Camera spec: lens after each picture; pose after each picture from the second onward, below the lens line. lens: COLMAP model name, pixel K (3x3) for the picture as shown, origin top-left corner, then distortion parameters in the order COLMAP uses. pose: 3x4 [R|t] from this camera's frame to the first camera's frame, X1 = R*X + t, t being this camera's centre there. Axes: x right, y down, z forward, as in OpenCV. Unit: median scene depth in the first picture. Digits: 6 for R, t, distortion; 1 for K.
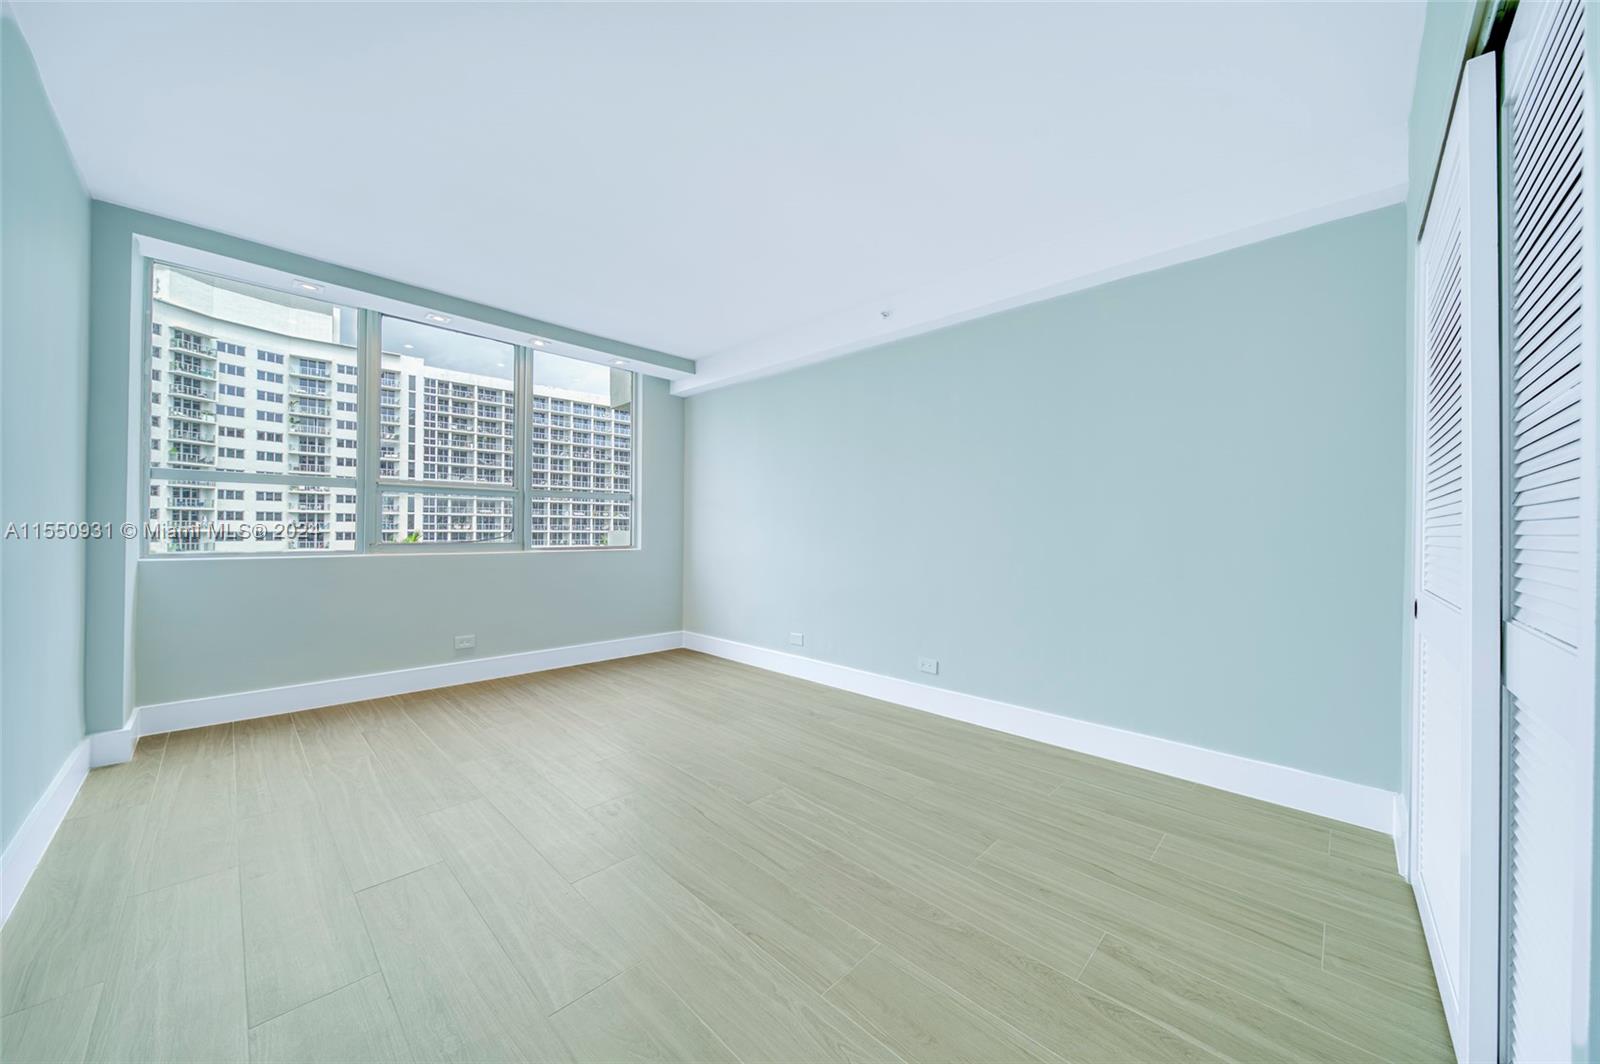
lens RADIAL K [[564.2, 0, 803.1], [0, 564.2, 529.8], [0, 0, 1]] dist [0.000713, -0.000175]
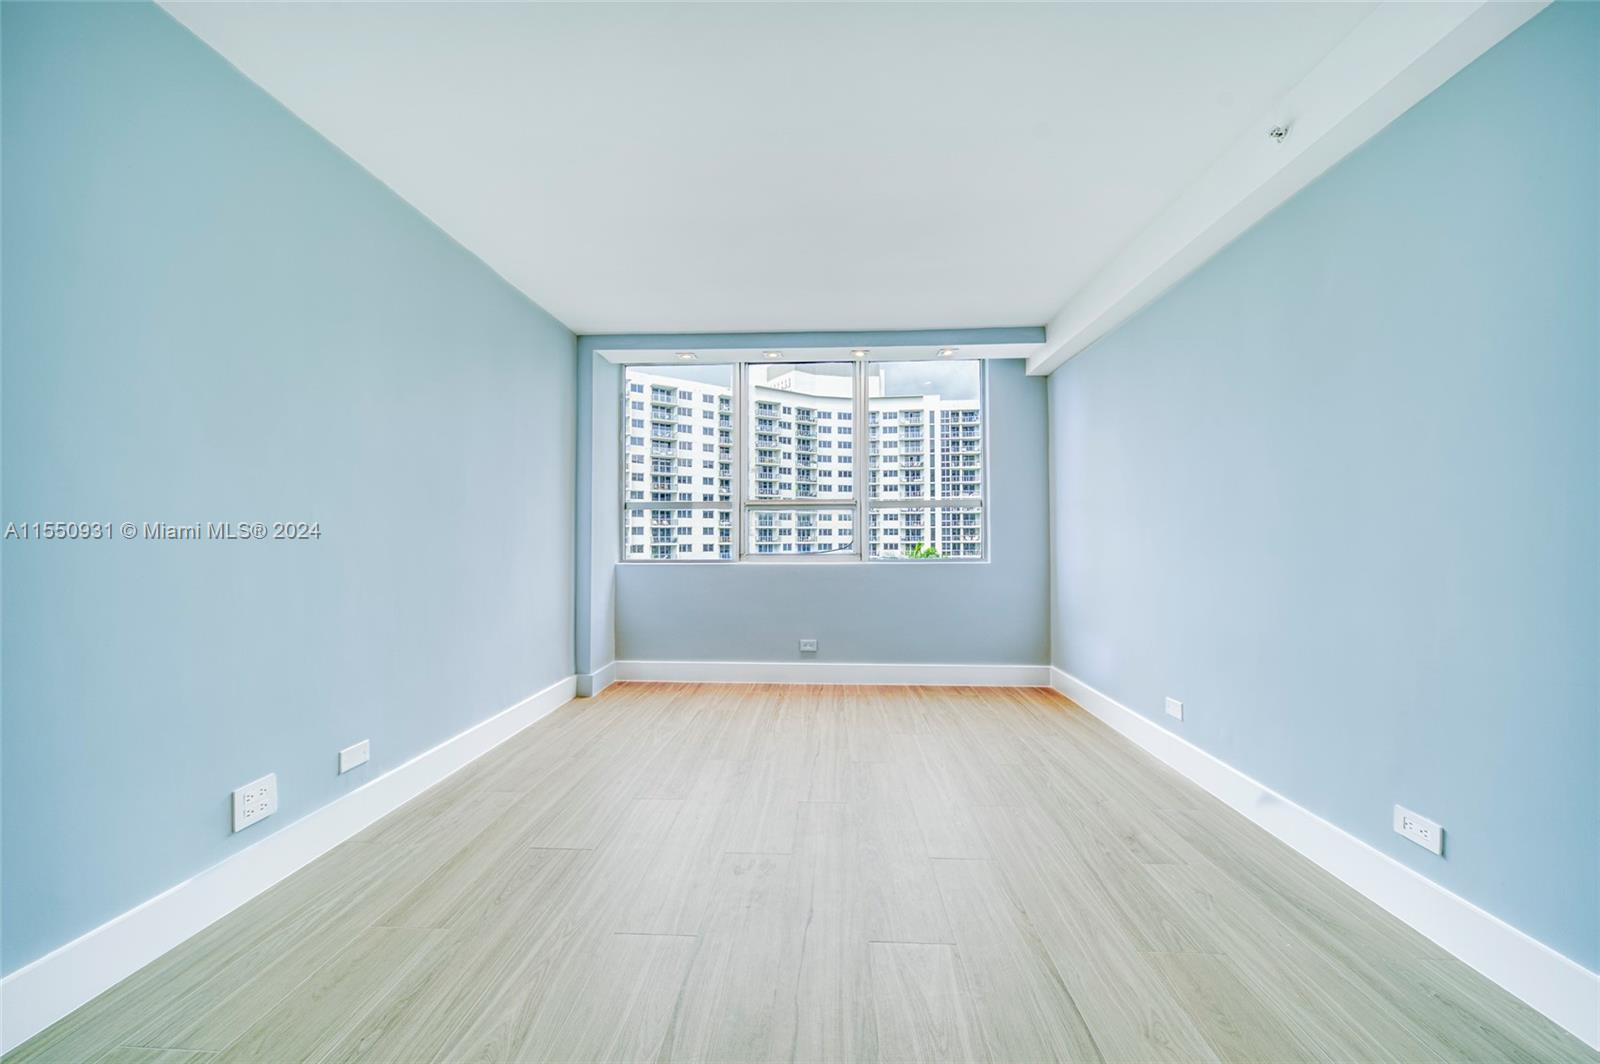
lens RADIAL K [[564.2, 0, 803.1], [0, 564.2, 529.8], [0, 0, 1]] dist [0.000713, -0.000175]
pose [[0.659235, -0.022680, -0.751595, 0.074277], [0.009127, 0.999713, -0.022161, 0.000535], [0.751882, 0.007750, 0.659253, 0.097648]]
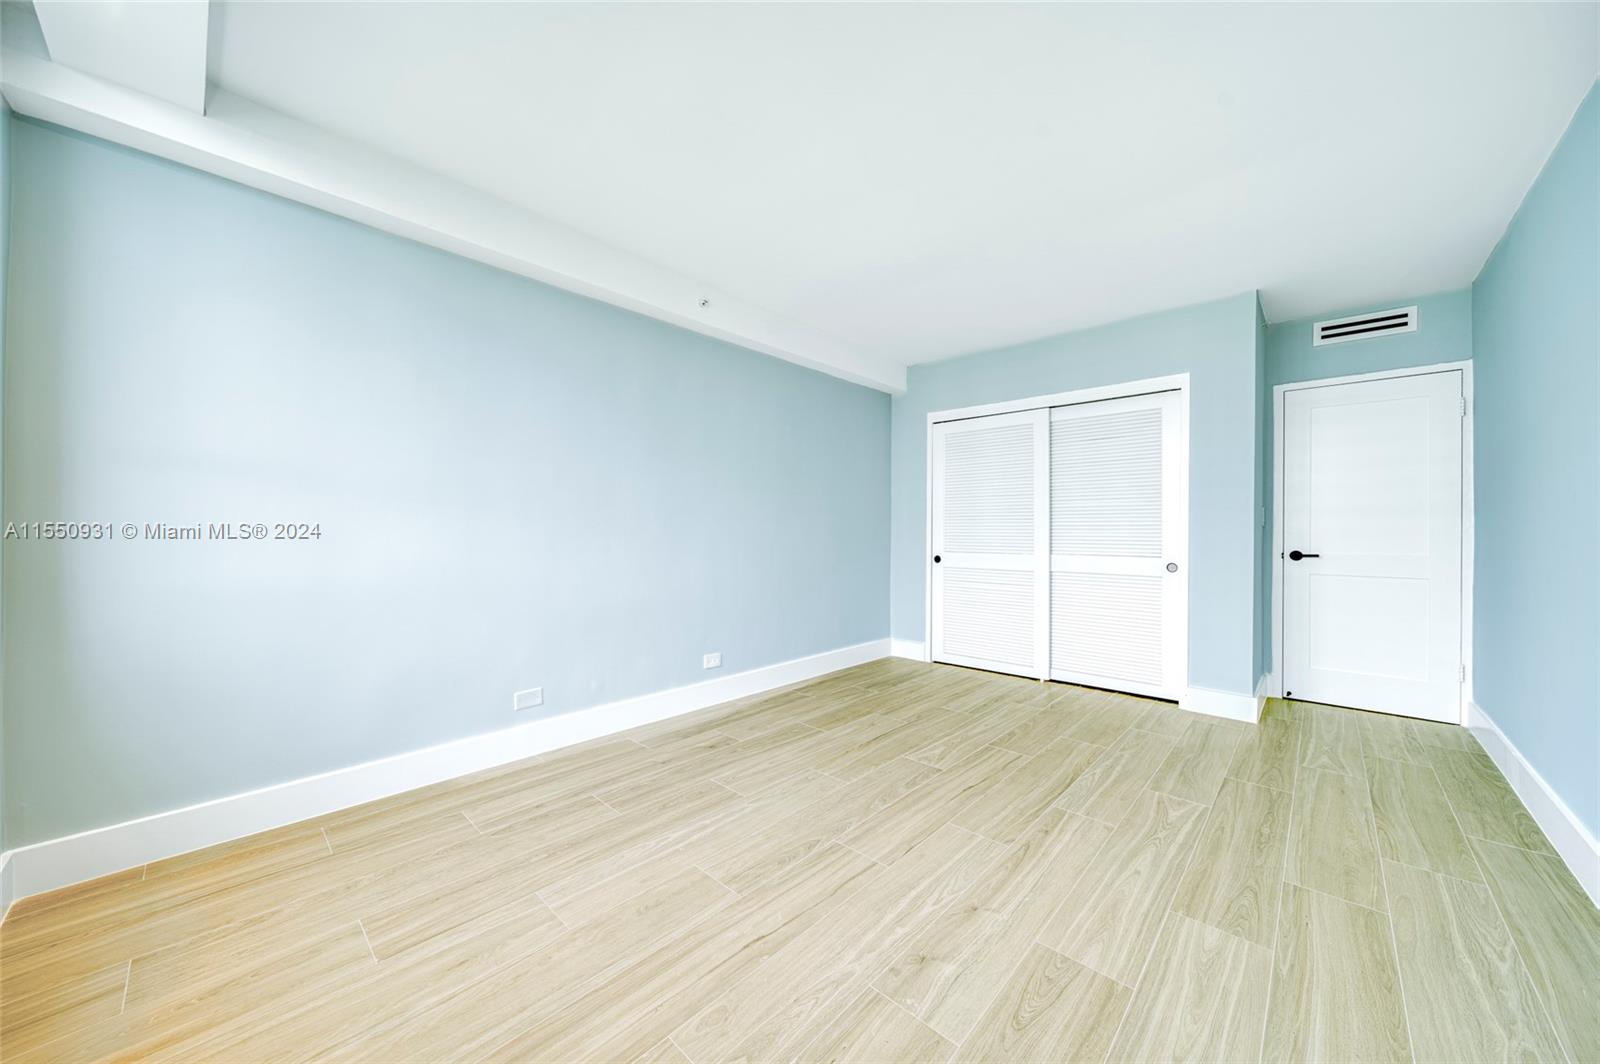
lens RADIAL K [[562.2, 0, 797.4], [0, 562.2, 529.9], [0, 0, 1]] dist [0.000760, -0.001574]
pose [[-0.014607, -0.007513, 0.999865, -0.249472], [-0.005514, 0.999957, 0.007433, -0.002427], [-0.999878, -0.005405, -0.014648, 0.265074]]
